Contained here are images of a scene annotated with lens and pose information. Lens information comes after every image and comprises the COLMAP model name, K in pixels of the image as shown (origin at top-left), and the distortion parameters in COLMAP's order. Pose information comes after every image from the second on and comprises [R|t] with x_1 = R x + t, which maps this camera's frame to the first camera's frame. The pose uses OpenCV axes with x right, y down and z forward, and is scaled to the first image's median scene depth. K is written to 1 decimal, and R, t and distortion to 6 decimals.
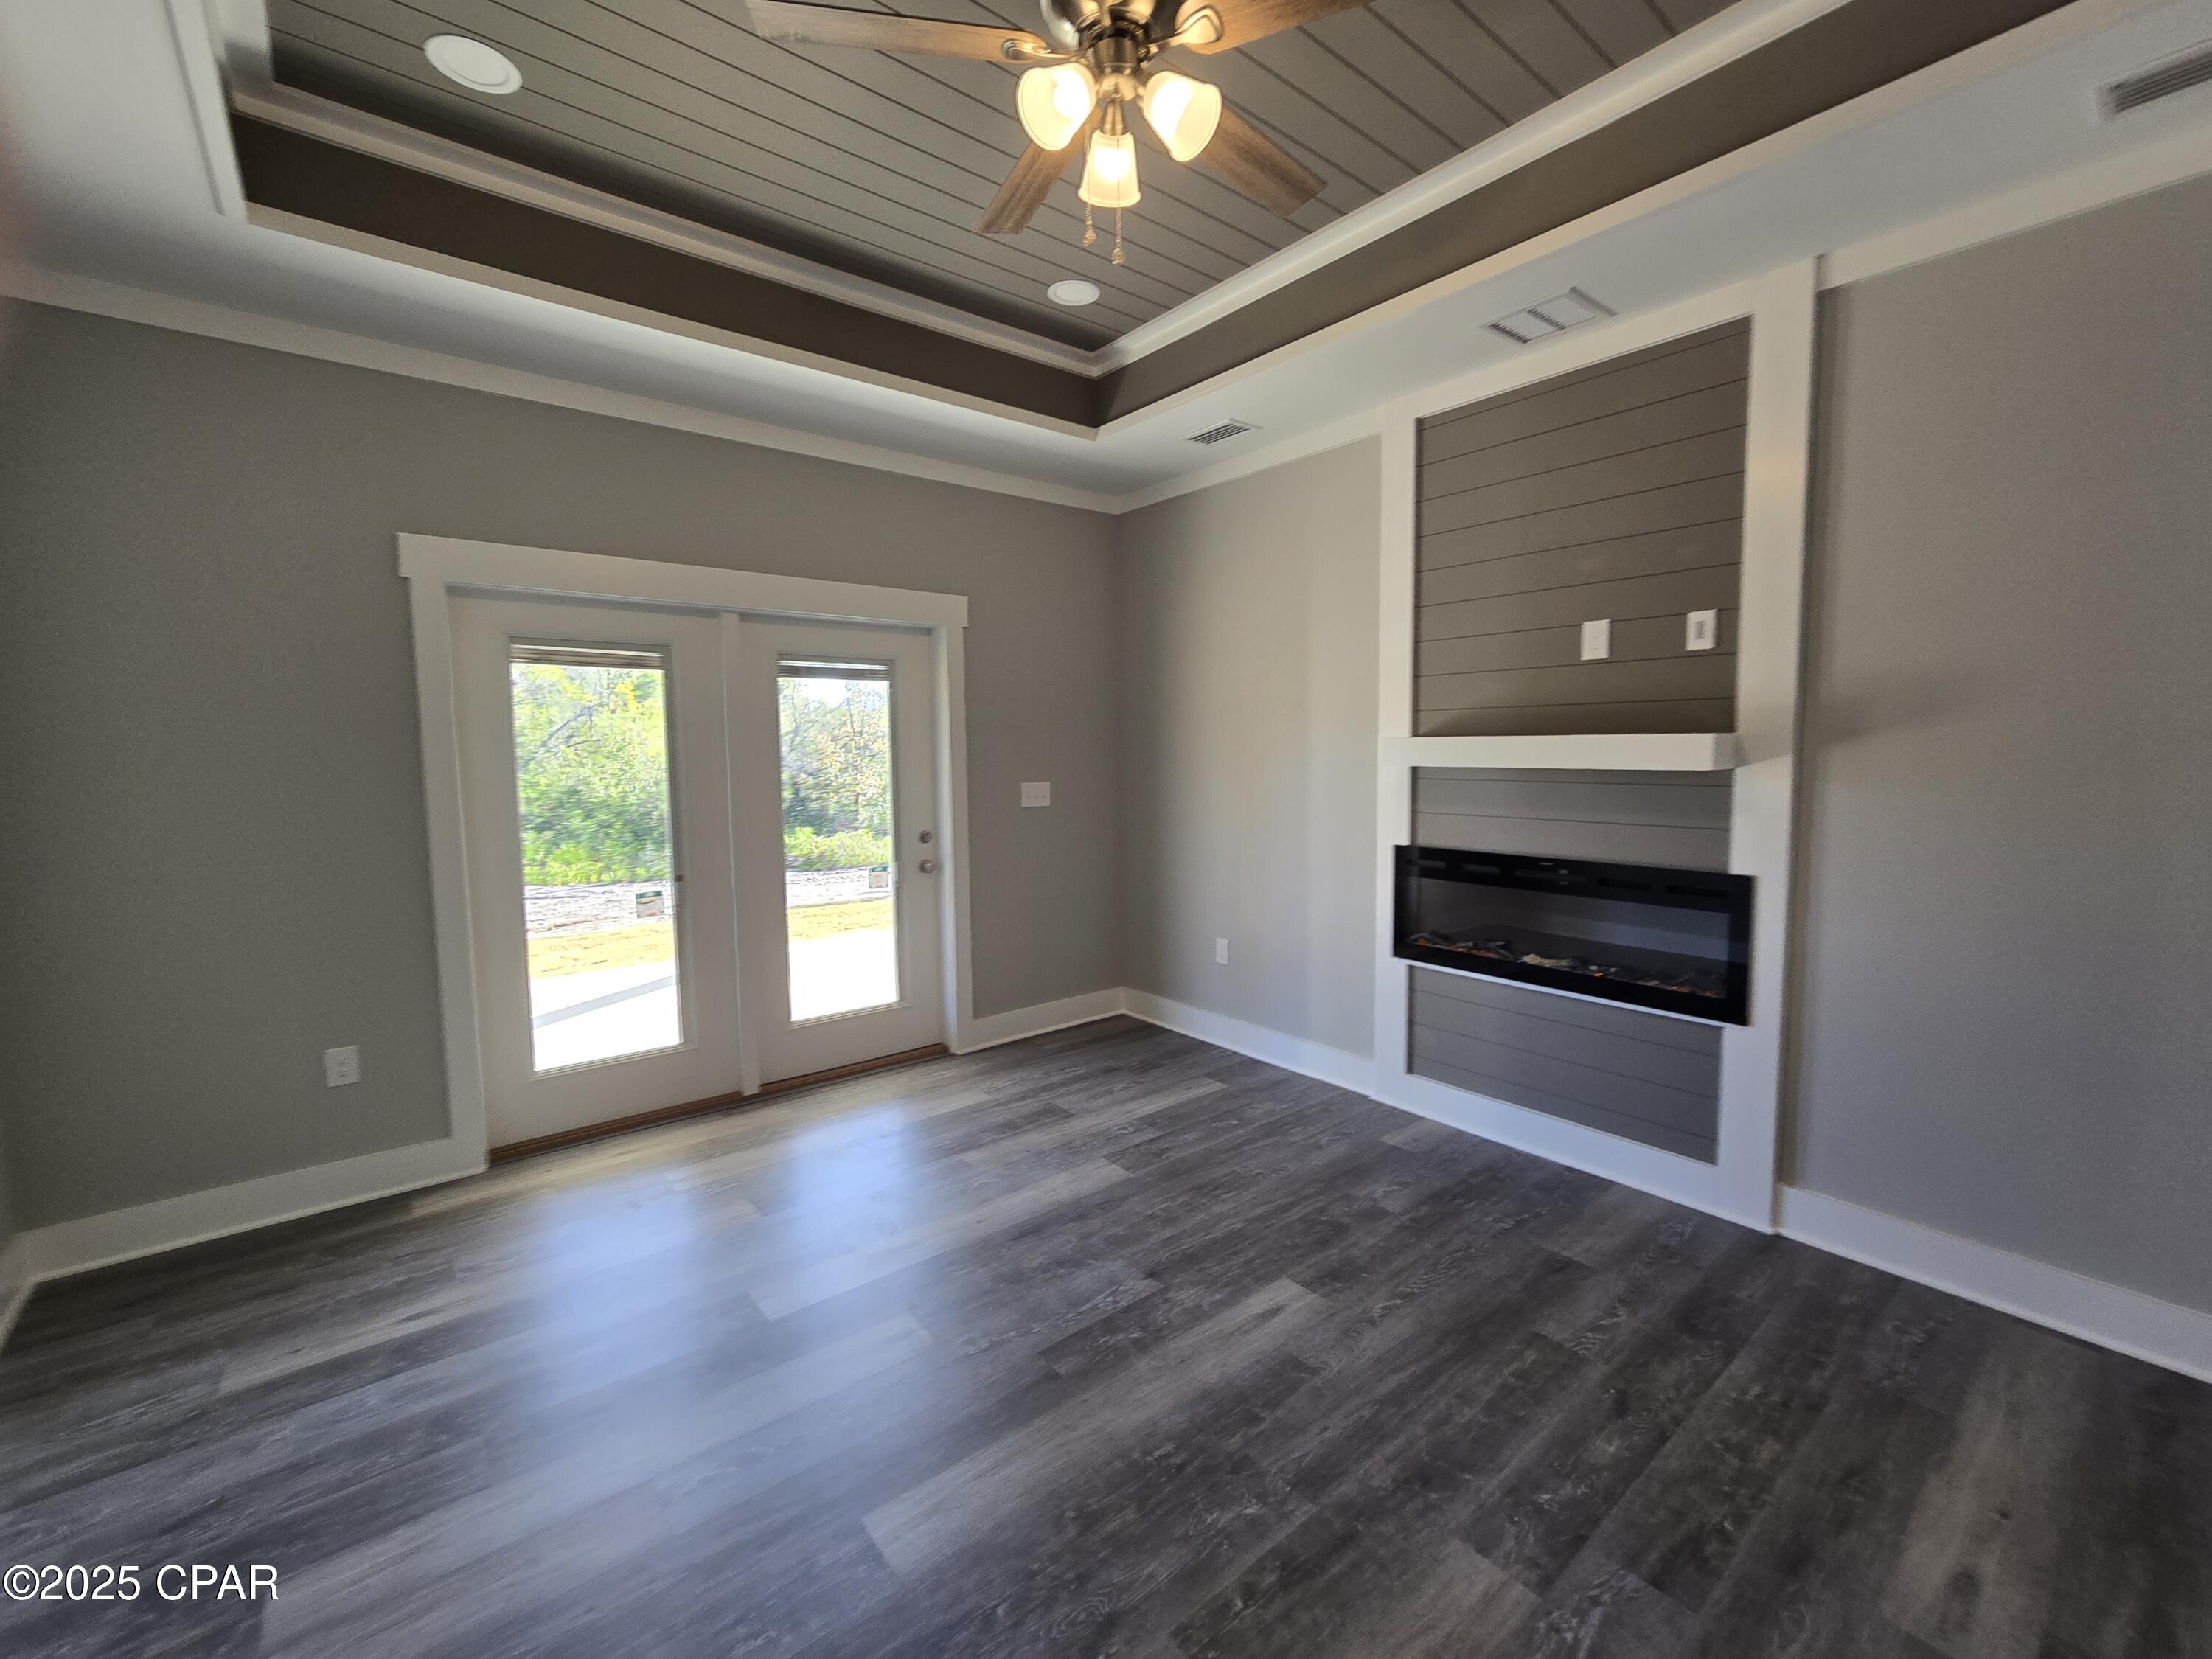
lens RADIAL K [[913.3, 0, 1113.7], [0, 913.3, 820.6], [0, 0, 1]] dist [-0.001287, 0.000282]
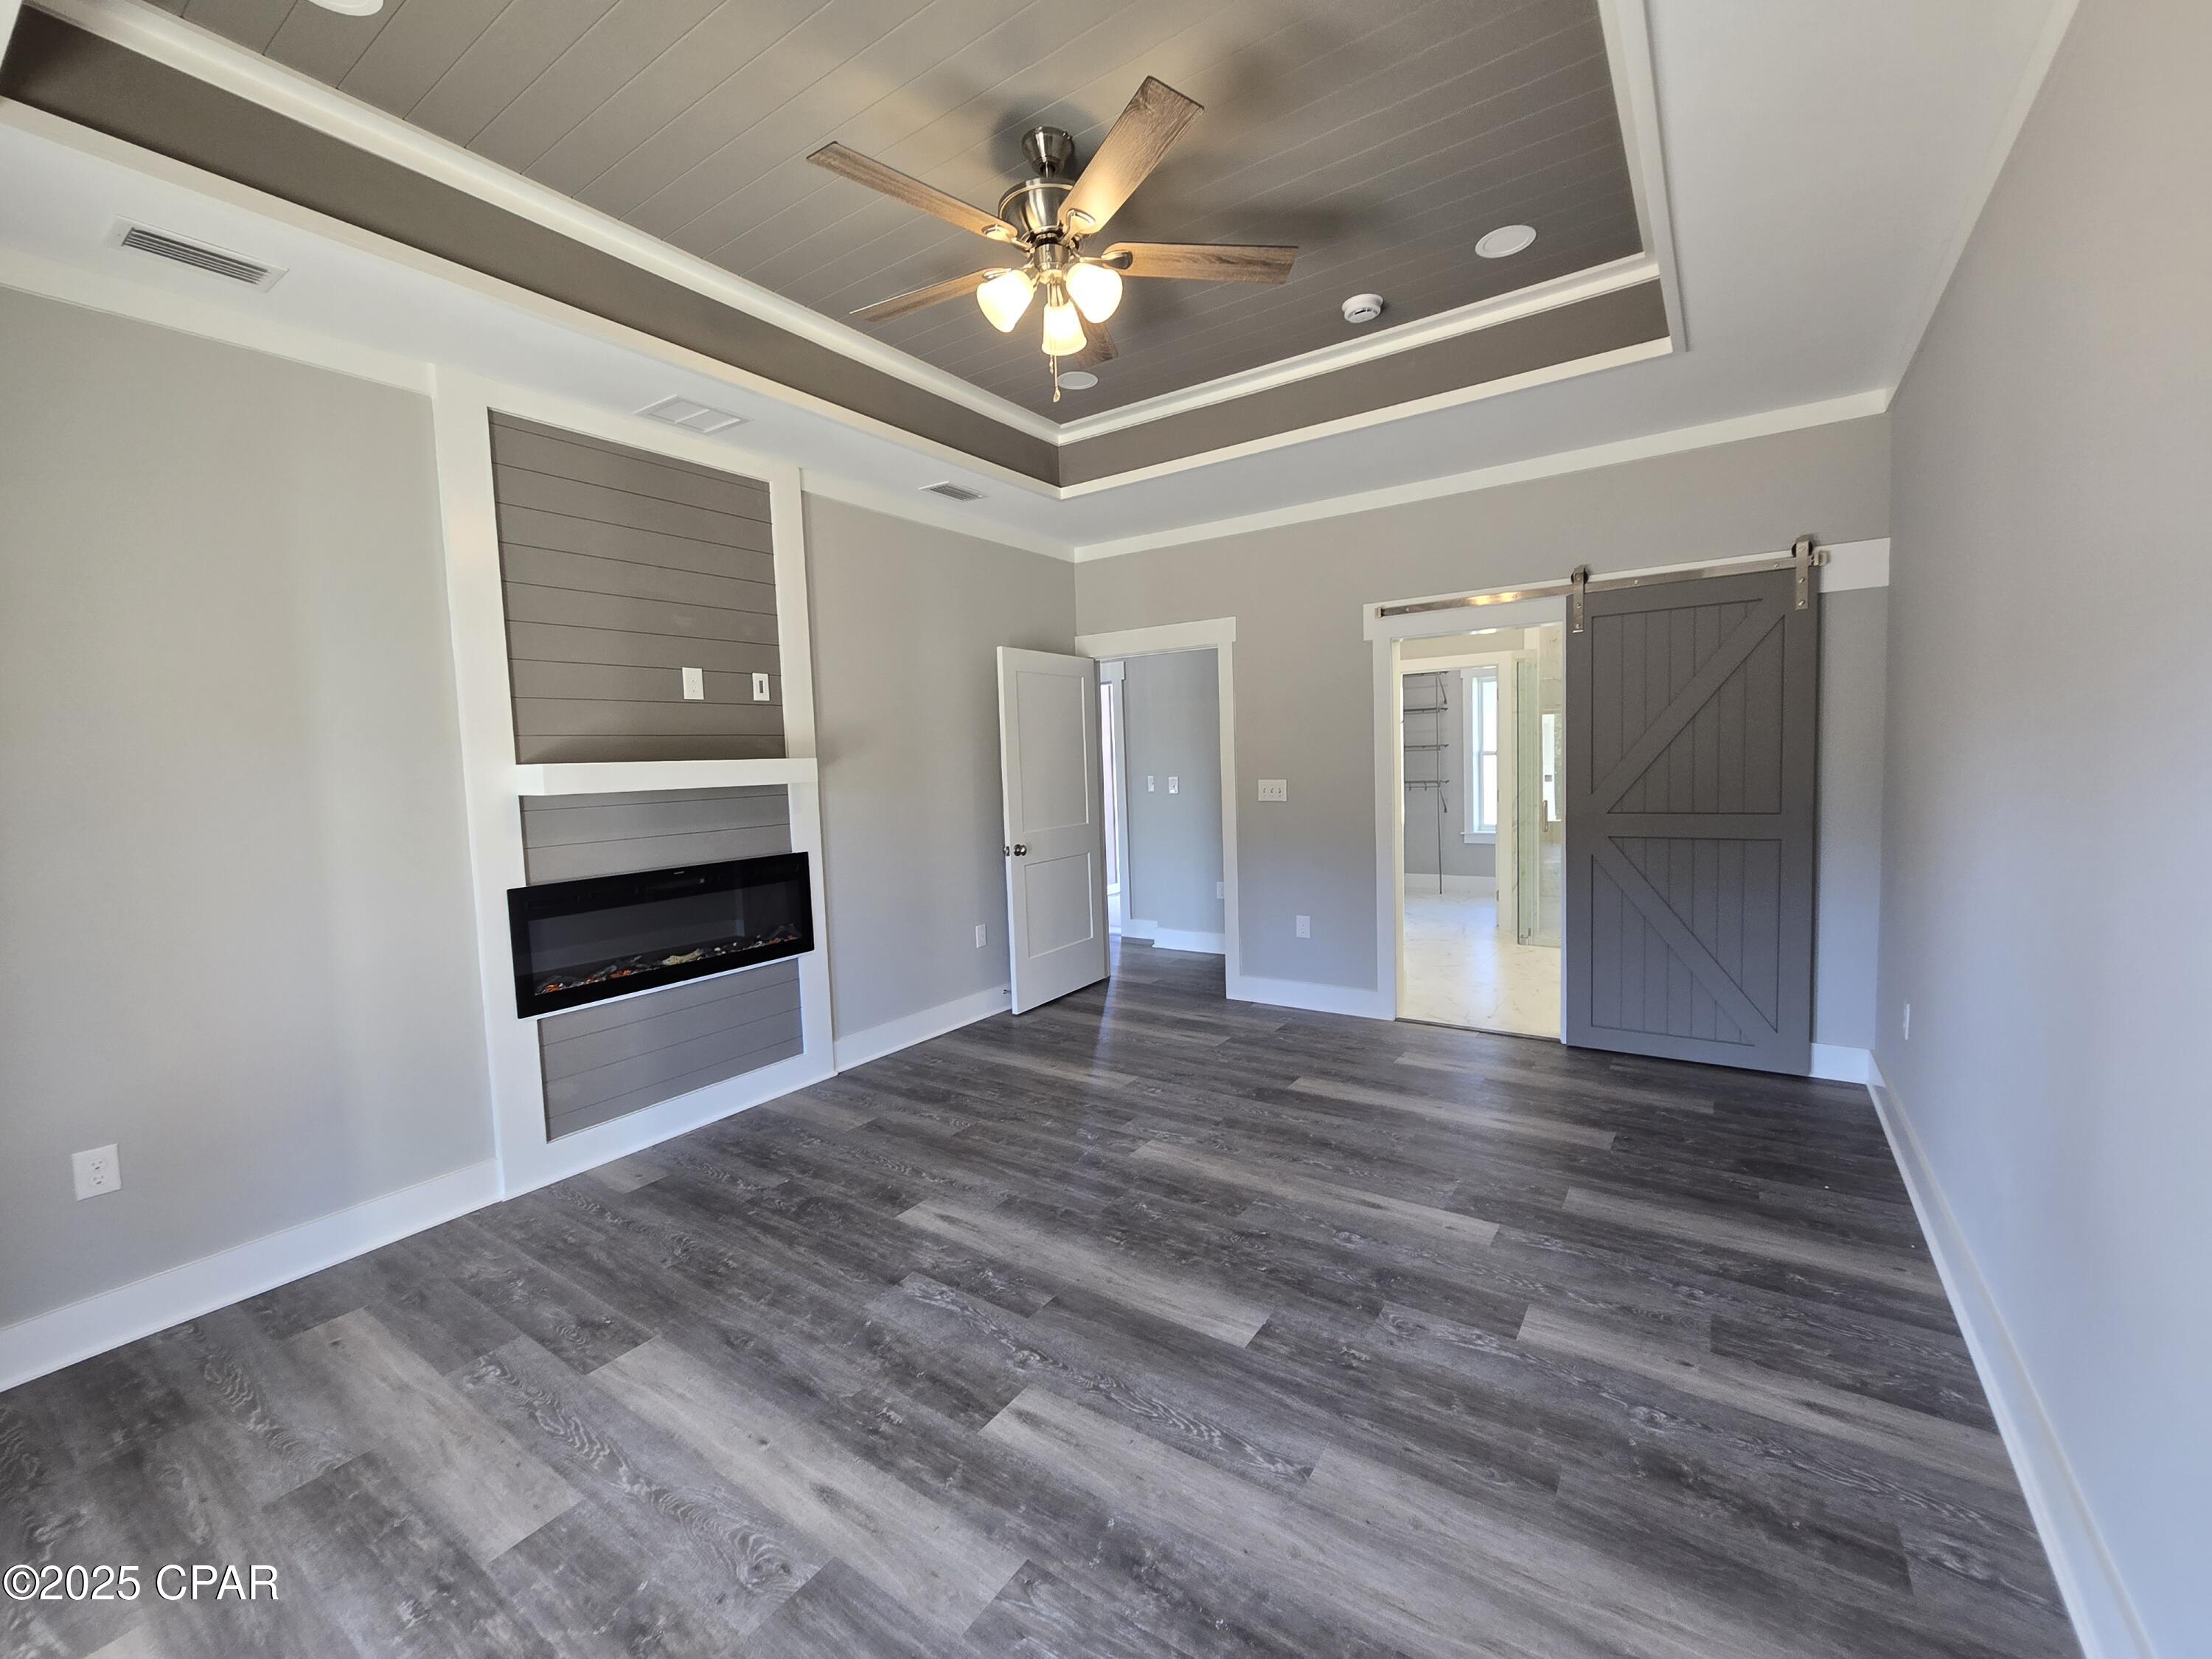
lens RADIAL K [[913.3, 0, 1113.7], [0, 913.3, 820.6], [0, 0, 1]] dist [-0.001287, 0.000282]
pose [[-0.283858, -0.047091, 0.957709, -0.886842], [0.116235, 0.989738, 0.083117, -0.056593], [-0.951795, 0.134913, -0.275471, 0.895664]]
